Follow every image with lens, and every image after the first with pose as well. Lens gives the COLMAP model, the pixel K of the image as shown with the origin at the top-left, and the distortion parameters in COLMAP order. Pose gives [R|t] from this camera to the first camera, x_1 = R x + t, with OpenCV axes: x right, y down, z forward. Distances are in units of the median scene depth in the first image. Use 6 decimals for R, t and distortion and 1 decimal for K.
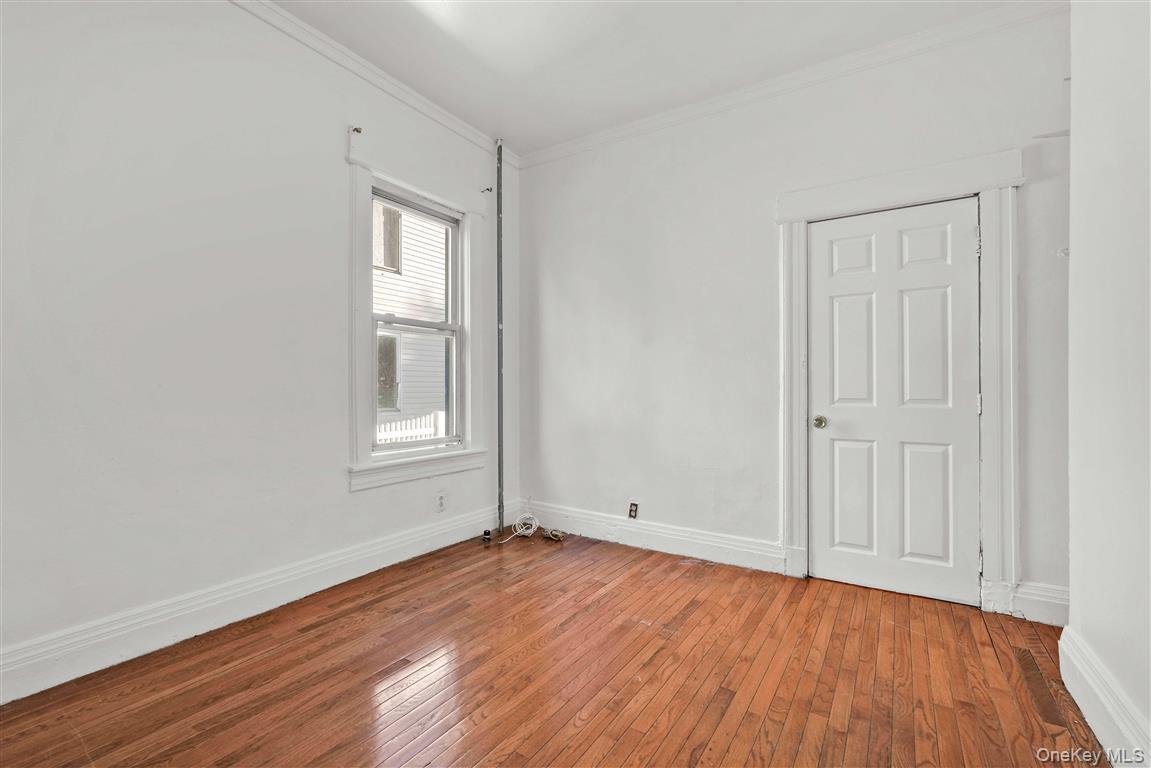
lens RADIAL K [[497.2, 0, 573.6], [0, 497.2, 386.4], [0, 0, 1]] dist [-0.000666, 0.000230]
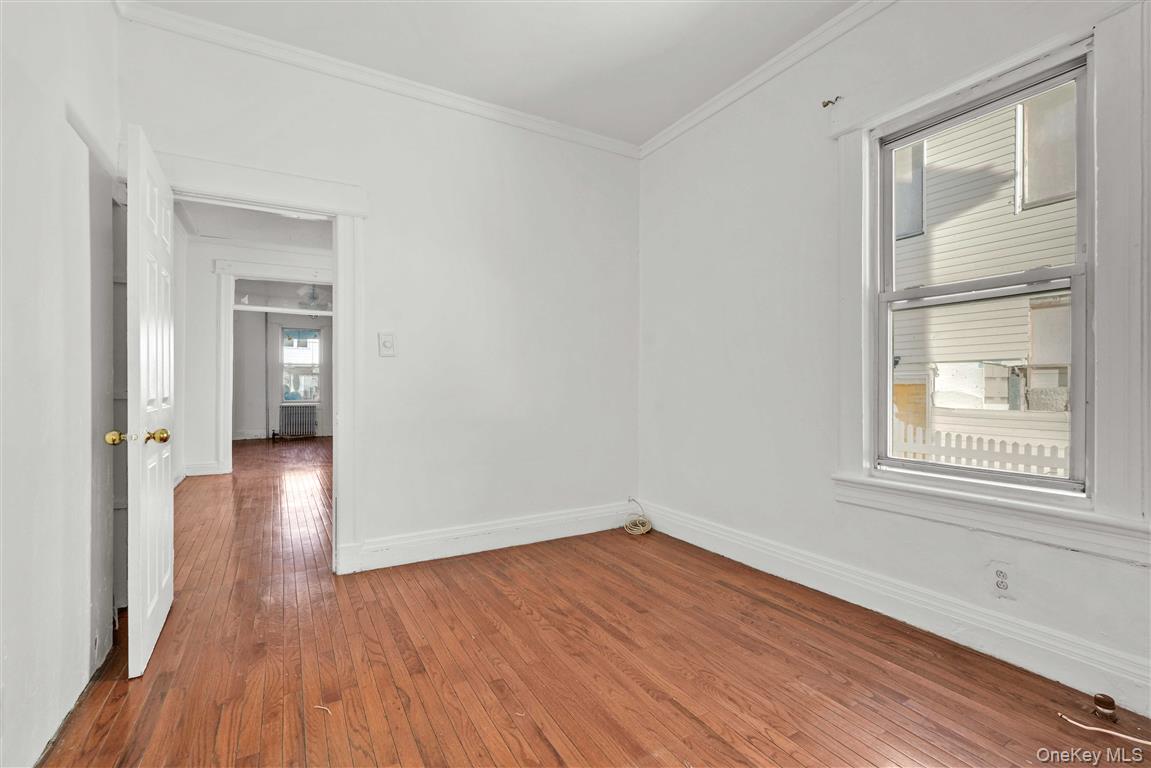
lens RADIAL K [[497.2, 0, 573.6], [0, 497.2, 386.4], [0, 0, 1]] dist [-0.000666, 0.000230]
pose [[-0.440033, -0.001784, -0.897980, 0.663627], [0.001826, 0.999994, -0.002881, 0.005374], [0.897980, -0.002907, -0.440027, 1.106473]]
